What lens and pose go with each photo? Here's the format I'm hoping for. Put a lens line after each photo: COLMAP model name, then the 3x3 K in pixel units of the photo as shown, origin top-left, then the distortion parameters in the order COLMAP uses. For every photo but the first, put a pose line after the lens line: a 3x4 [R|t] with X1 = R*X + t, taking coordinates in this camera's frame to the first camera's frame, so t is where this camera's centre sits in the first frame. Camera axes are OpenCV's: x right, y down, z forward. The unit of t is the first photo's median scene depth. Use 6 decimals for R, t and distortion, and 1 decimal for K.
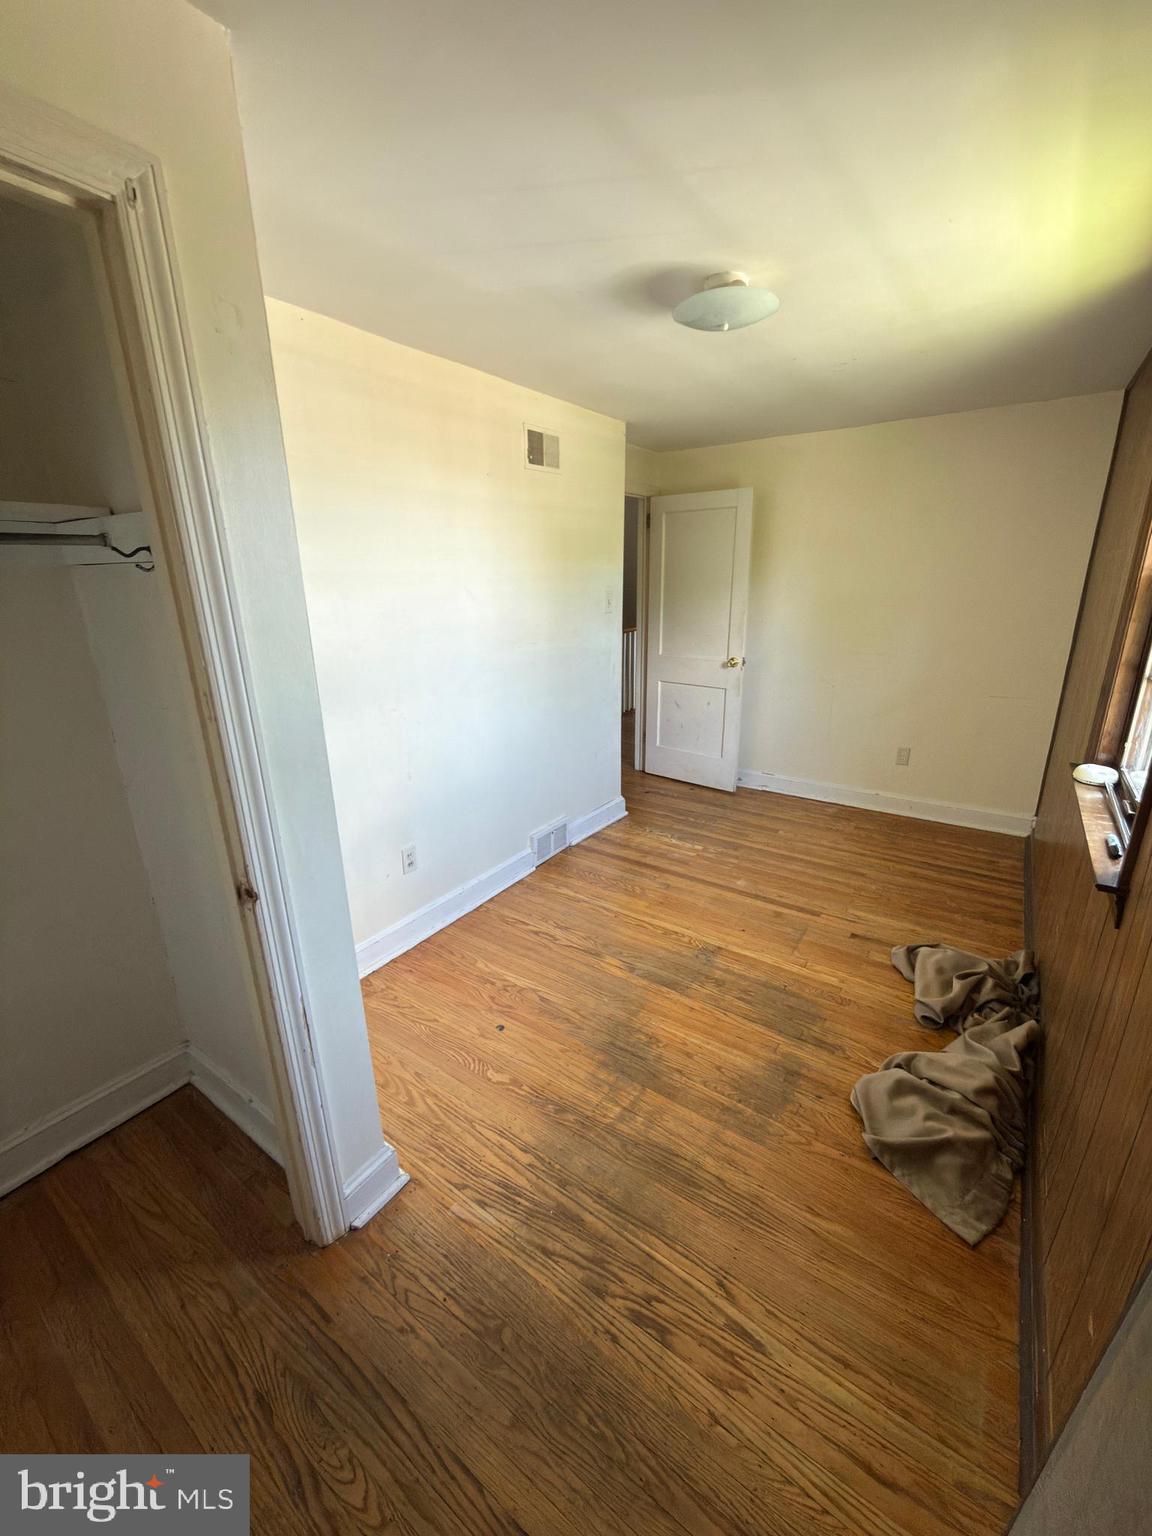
lens RADIAL K [[613.8, 0, 577.6], [0, 613.8, 765.4], [0, 0, 1]] dist [-0.001586, 0.000088]
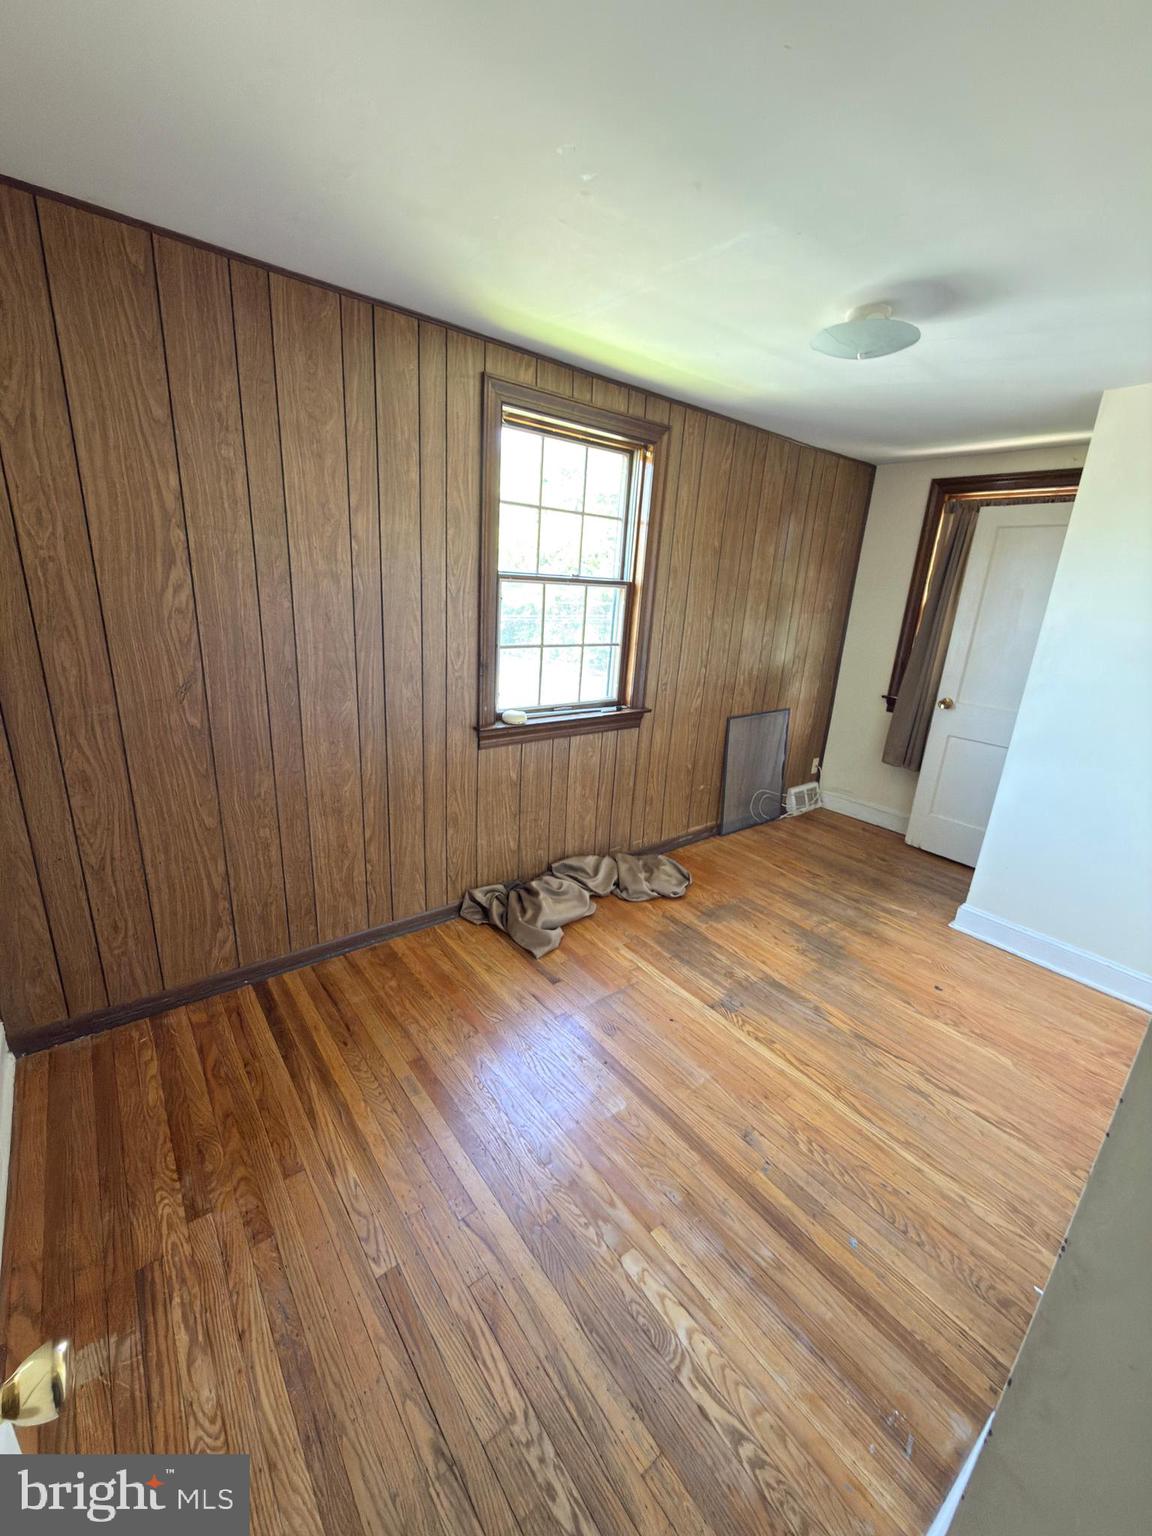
lens RADIAL K [[613.8, 0, 576.9], [0, 613.8, 767.0], [0, 0, 1]] dist [-0.001586, 0.000088]
pose [[-0.955887, -0.125681, 0.265490, 0.234834], [0.044636, 0.831191, 0.554193, -0.510275], [-0.290324, 0.541596, -0.788914, 1.627209]]
